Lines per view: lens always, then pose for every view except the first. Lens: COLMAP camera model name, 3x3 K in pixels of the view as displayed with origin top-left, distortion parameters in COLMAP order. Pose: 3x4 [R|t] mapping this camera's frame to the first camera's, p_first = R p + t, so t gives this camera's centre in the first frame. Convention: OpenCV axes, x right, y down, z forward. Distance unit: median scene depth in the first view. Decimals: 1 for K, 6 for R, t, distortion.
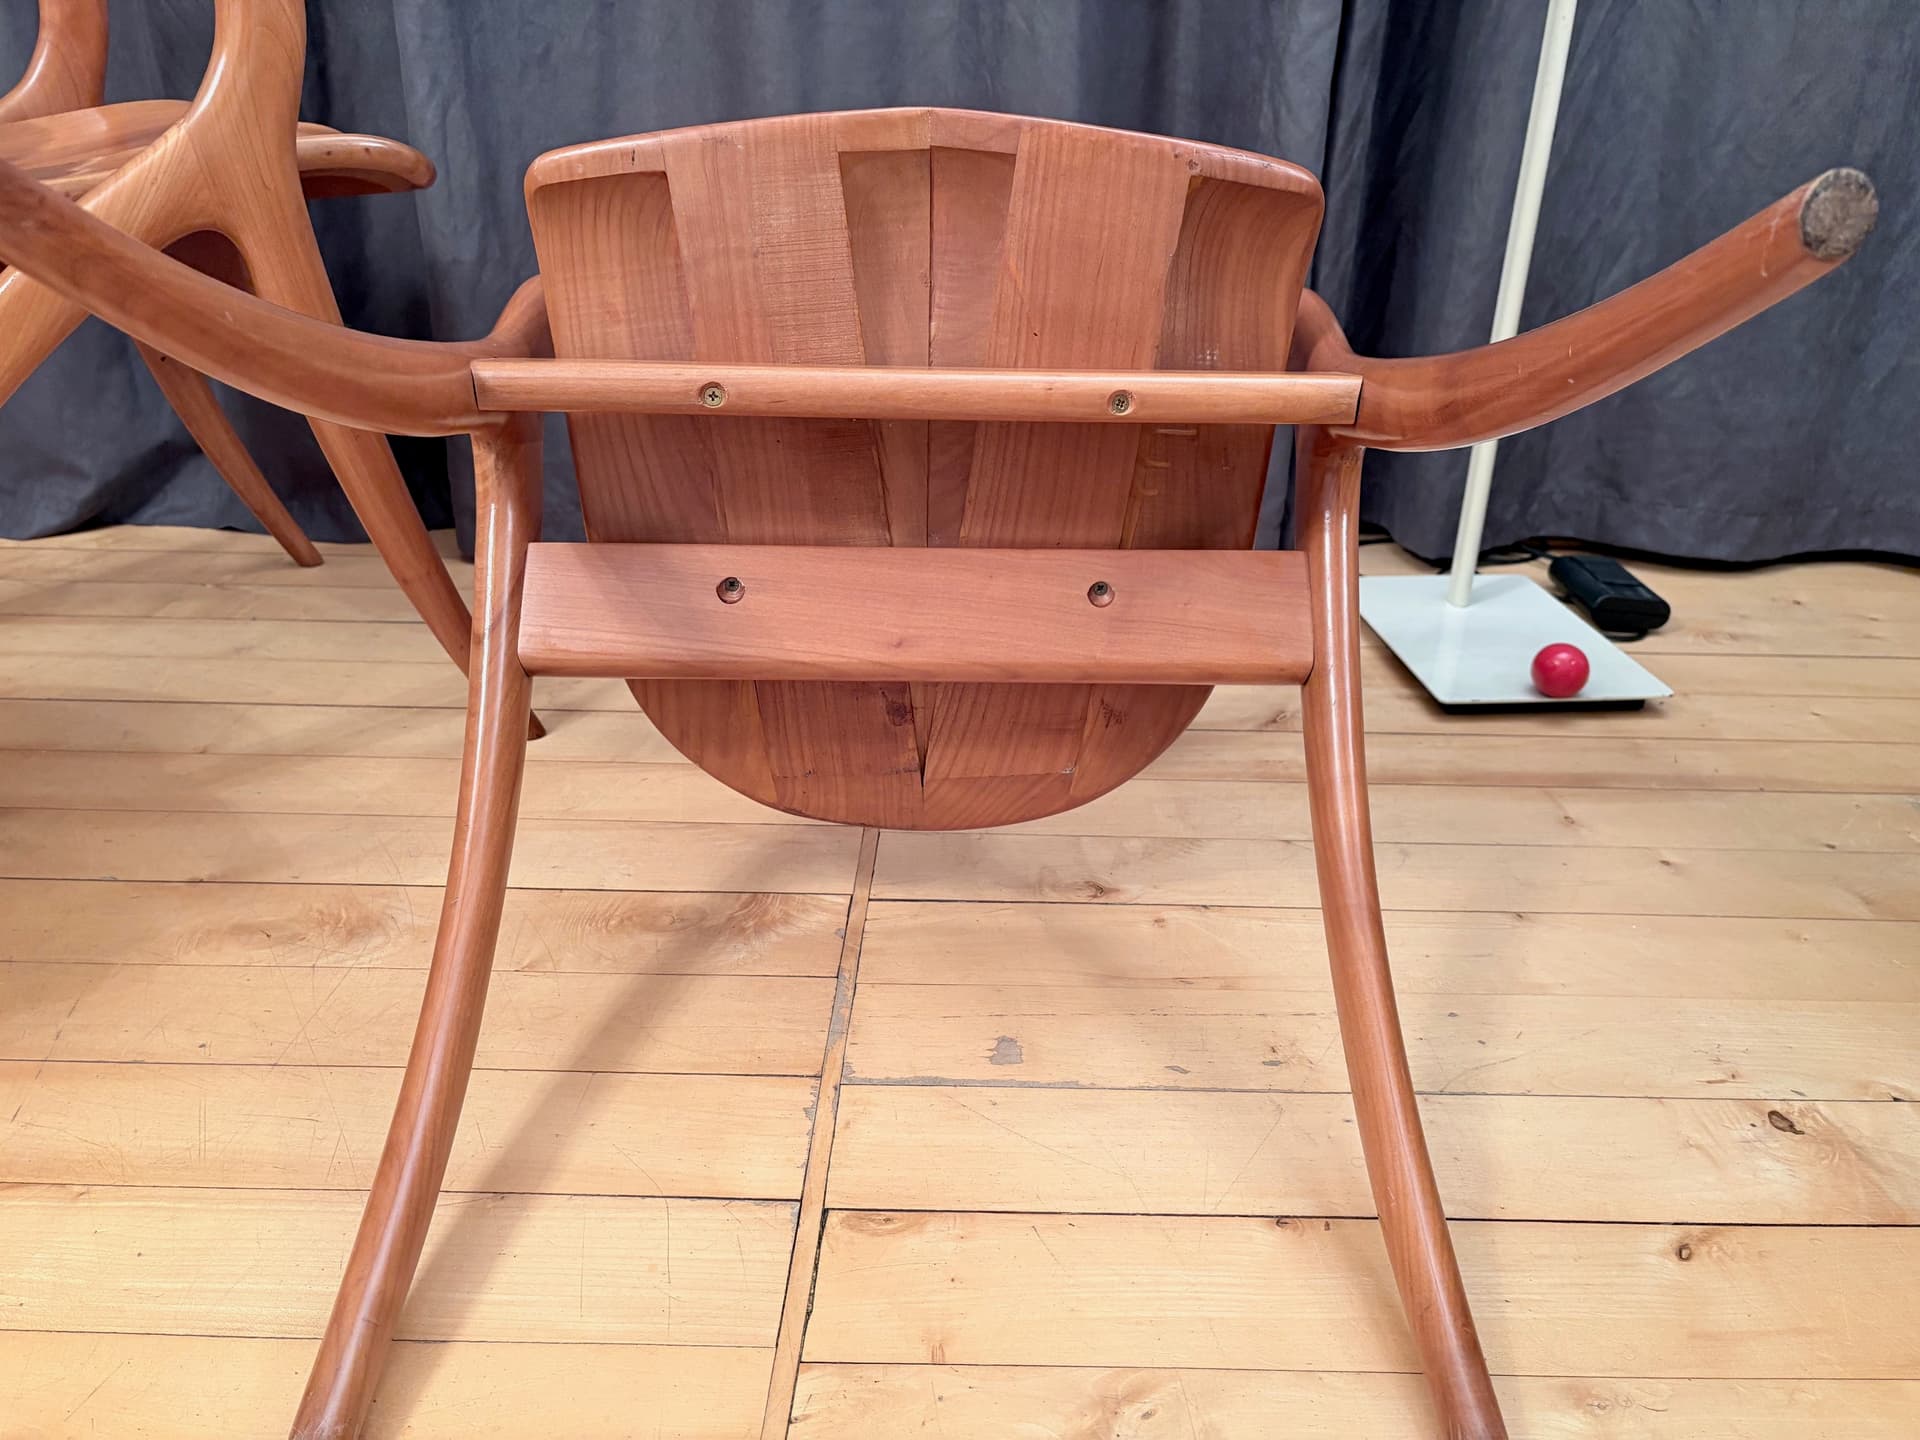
lens RADIAL K [[1464.7, 0, 973.4], [0, 1464.7, 732.9], [0, 0, 1]] dist [0.045798, -0.046136]
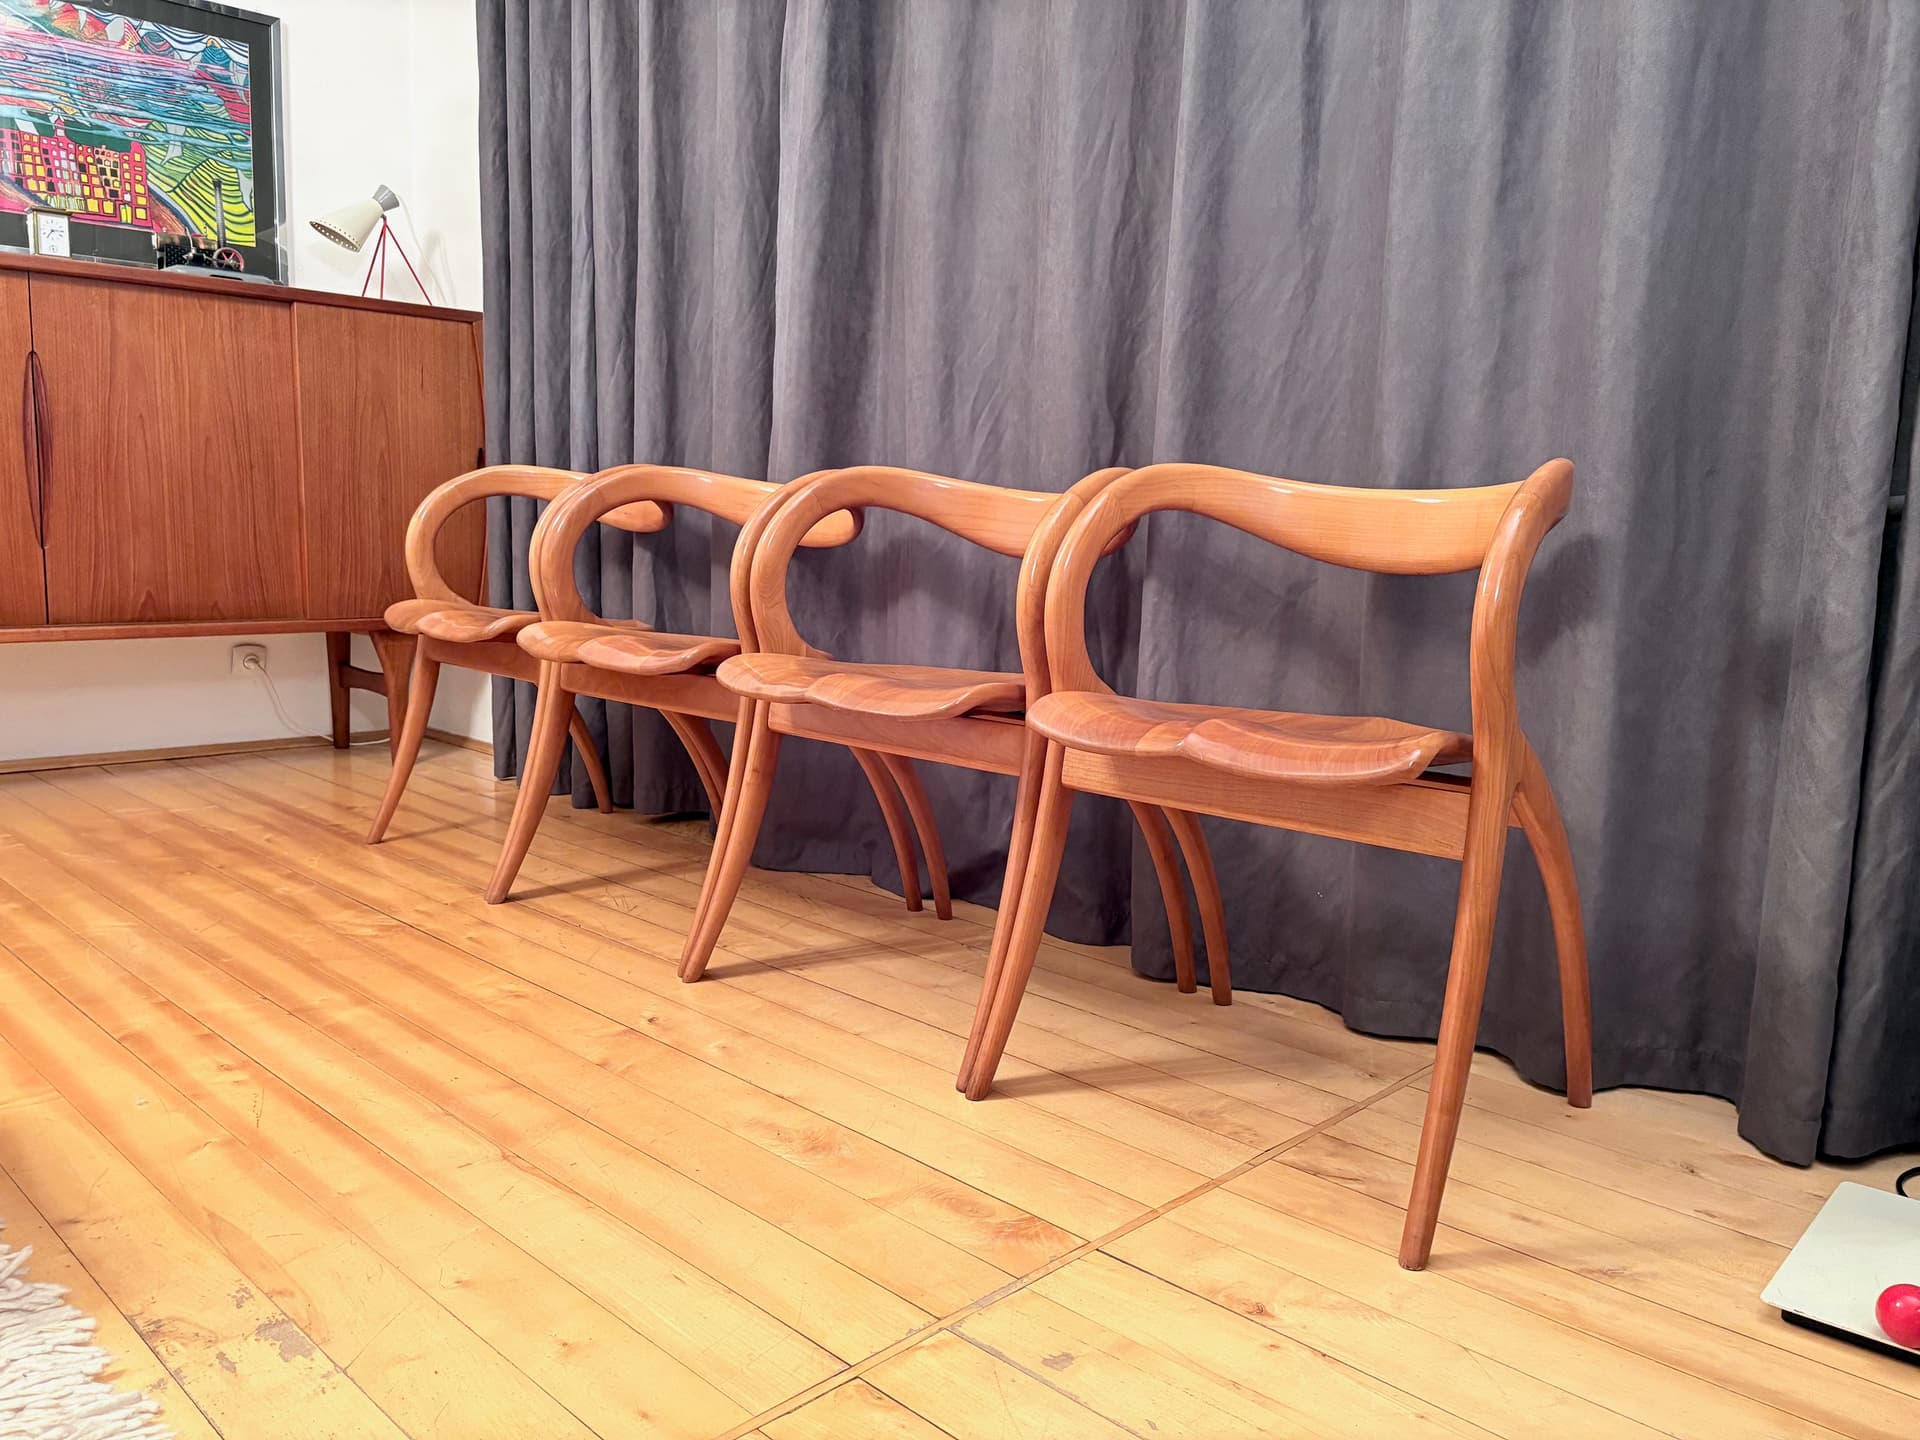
lens RADIAL K [[1464.7, 0, 957.7], [0, 1464.7, 727.9], [0, 0, 1]] dist [0.045798, -0.046136]
pose [[0.721907, 0.099437, -0.684808, 0.503379], [-0.313570, 0.929194, -0.195635, -0.016315], [0.616866, 0.355965, 0.701972, -0.124555]]
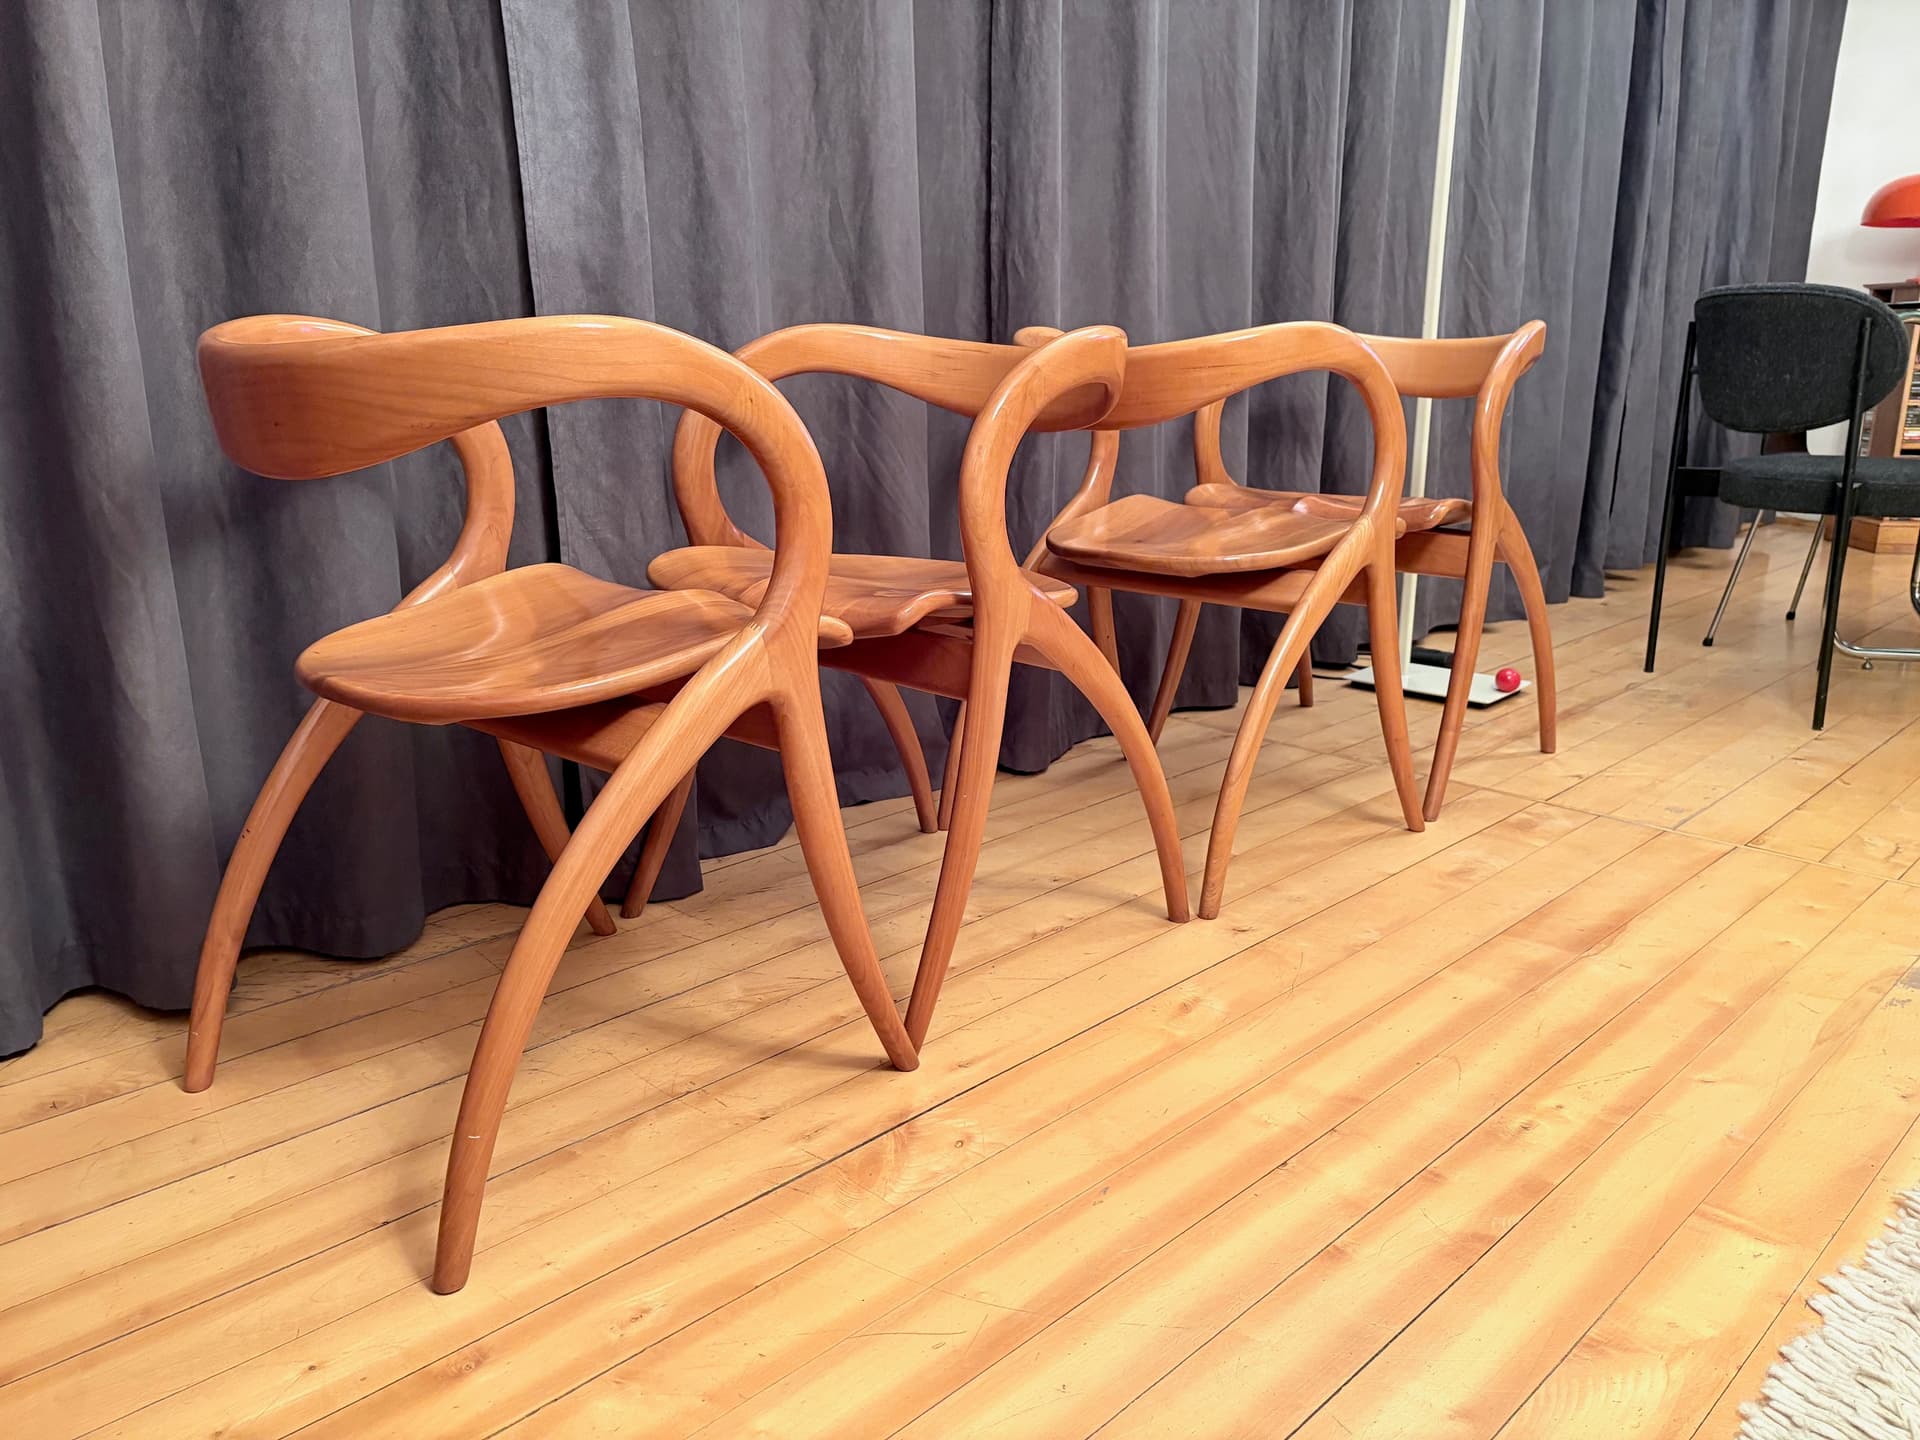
lens RADIAL K [[1464.7, 0, 973.0], [0, 1464.7, 724.4], [0, 0, 1]] dist [0.045798, -0.046136]
pose [[0.693513, -0.206777, 0.690133, -1.622507], [0.326870, 0.943966, -0.045641, -0.133051], [-0.642024, 0.257237, 0.722242, -0.082033]]
